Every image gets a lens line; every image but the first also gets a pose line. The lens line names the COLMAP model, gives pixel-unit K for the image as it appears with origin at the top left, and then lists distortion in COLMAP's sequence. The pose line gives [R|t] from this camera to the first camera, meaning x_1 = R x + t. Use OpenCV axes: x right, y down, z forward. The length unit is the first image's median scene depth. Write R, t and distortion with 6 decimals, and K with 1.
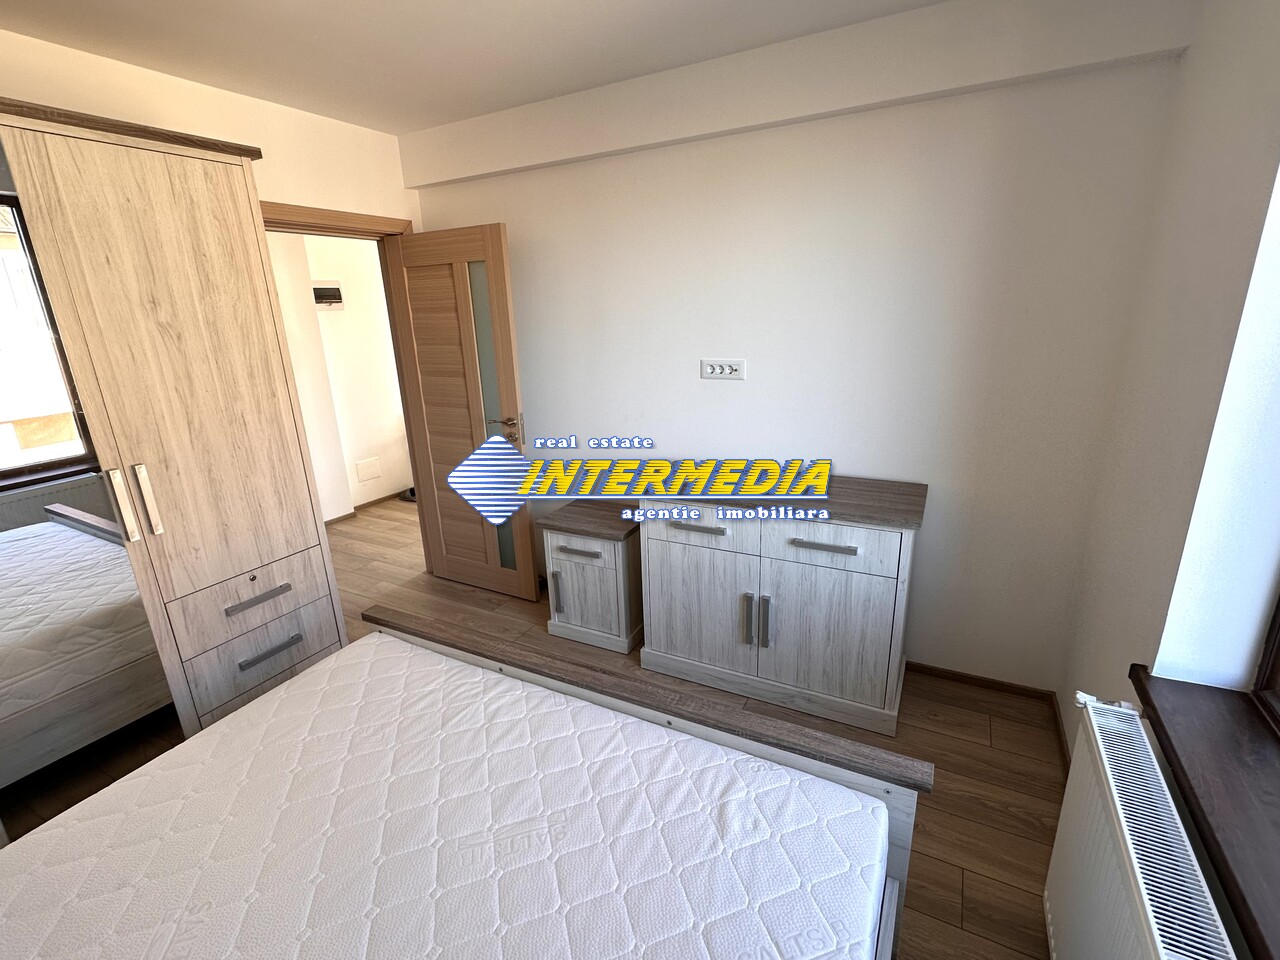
lens RADIAL K [[591.3, 0, 648.2], [0, 591.3, 480.5], [0, 0, 1]] dist [-0.007819, 0.000794]
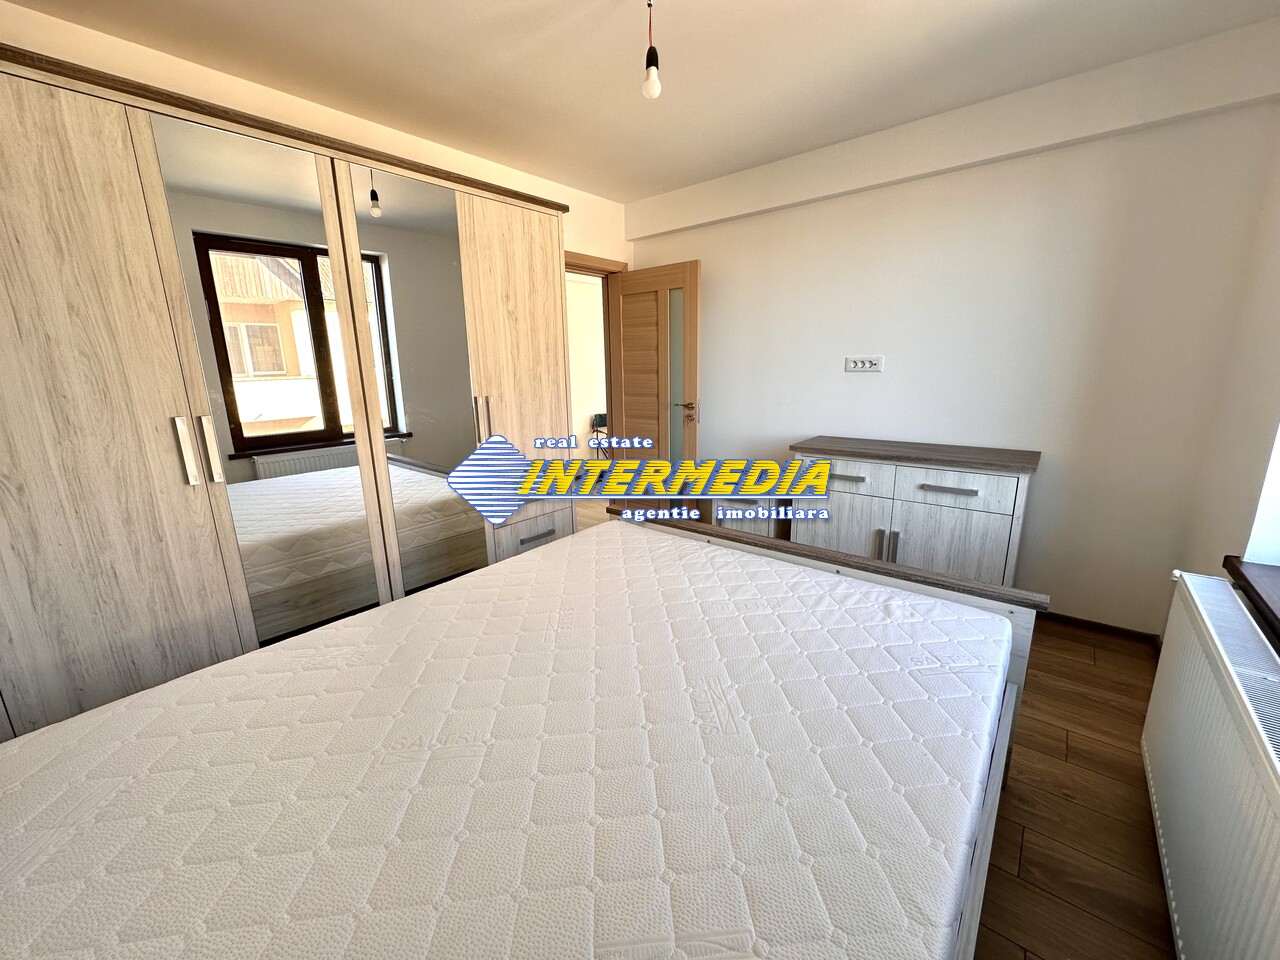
lens RADIAL K [[511.0, 0, 643.8], [0, 511.0, 480.0], [0, 0, 1]] dist [-0.006777, 0.000303]
pose [[0.977250, 0.063533, -0.202352, -0.132346], [-0.075209, 0.995887, -0.050534, 0.202110], [0.198309, 0.064603, 0.978008, -0.224132]]
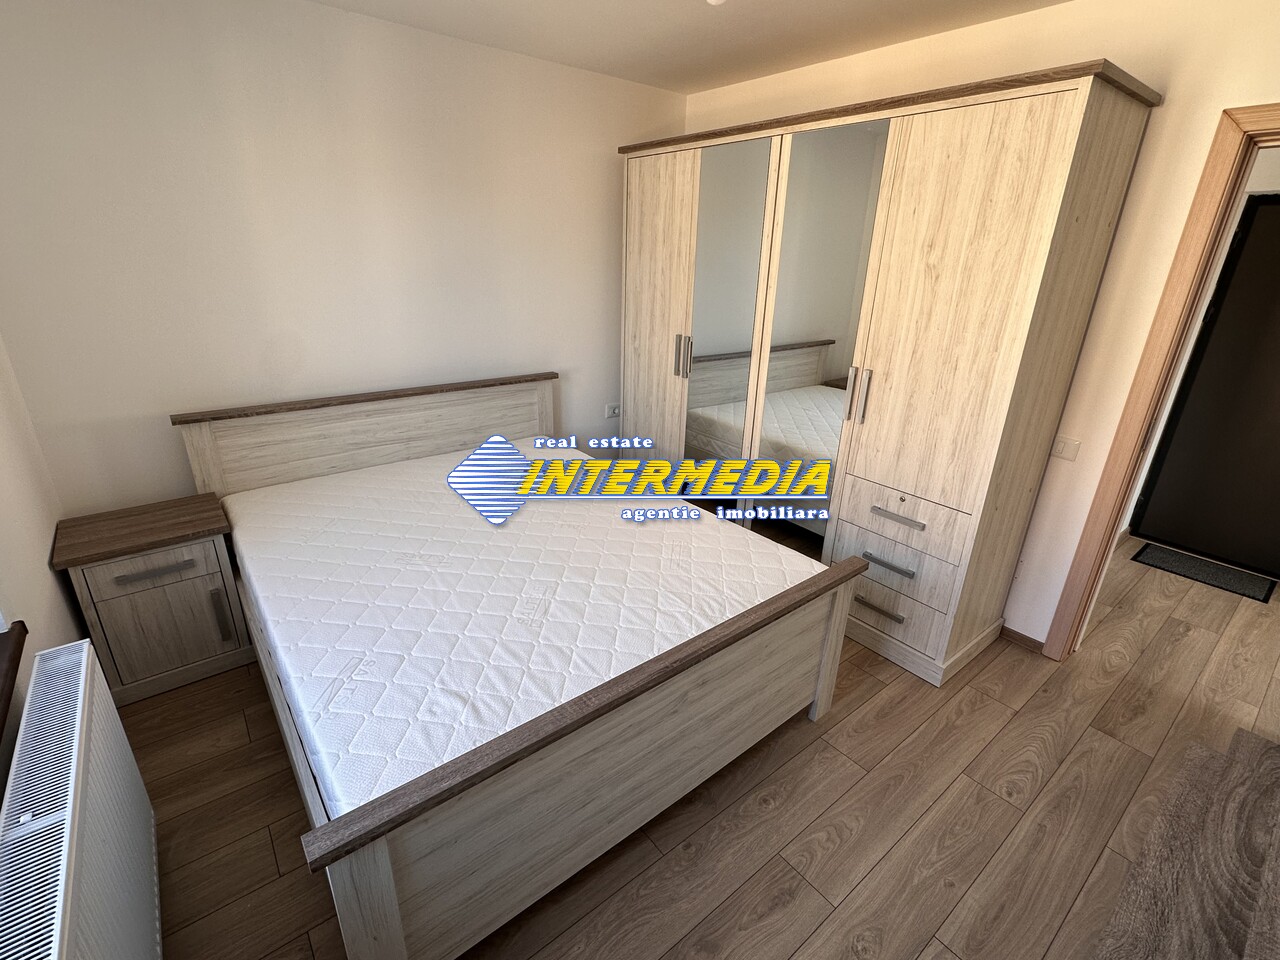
lens RADIAL K [[591.3, 0, 639.3], [0, 591.3, 484.7], [0, 0, 1]] dist [-0.007819, 0.000794]
pose [[-0.409854, 0.353242, -0.840976, 0.477477], [-0.275548, 0.830948, 0.483320, -0.265439], [0.869536, 0.429820, -0.243232, 0.827241]]
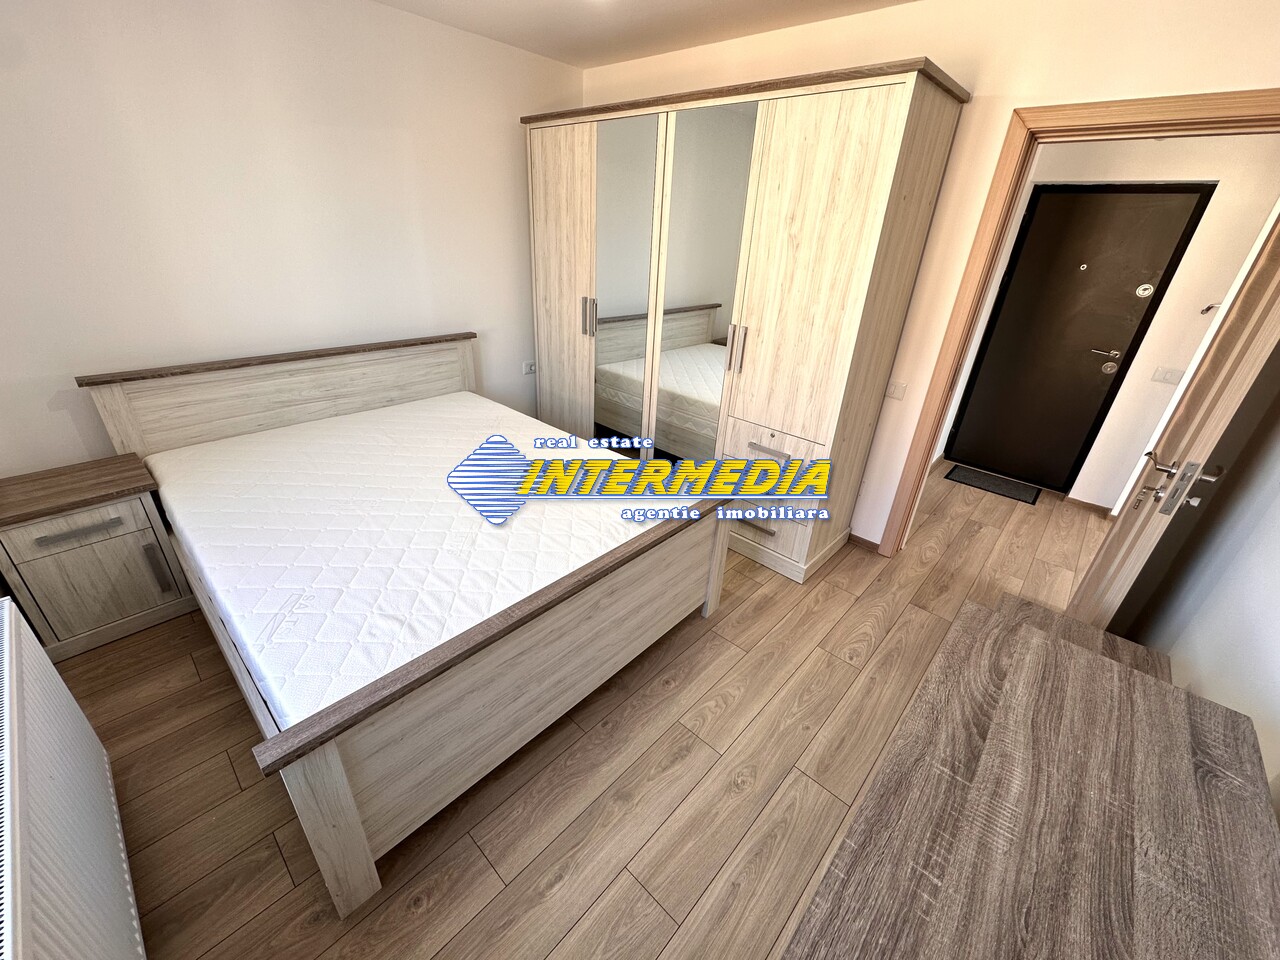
lens RADIAL K [[511.0, 0, 640.2], [0, 511.0, 484.3], [0, 0, 1]] dist [-0.006777, 0.000303]
pose [[-0.267064, 0.448153, -0.853133, 0.481636], [-0.315952, 0.795635, 0.516855, -0.262675], [0.910413, 0.407582, -0.070890, 0.852101]]
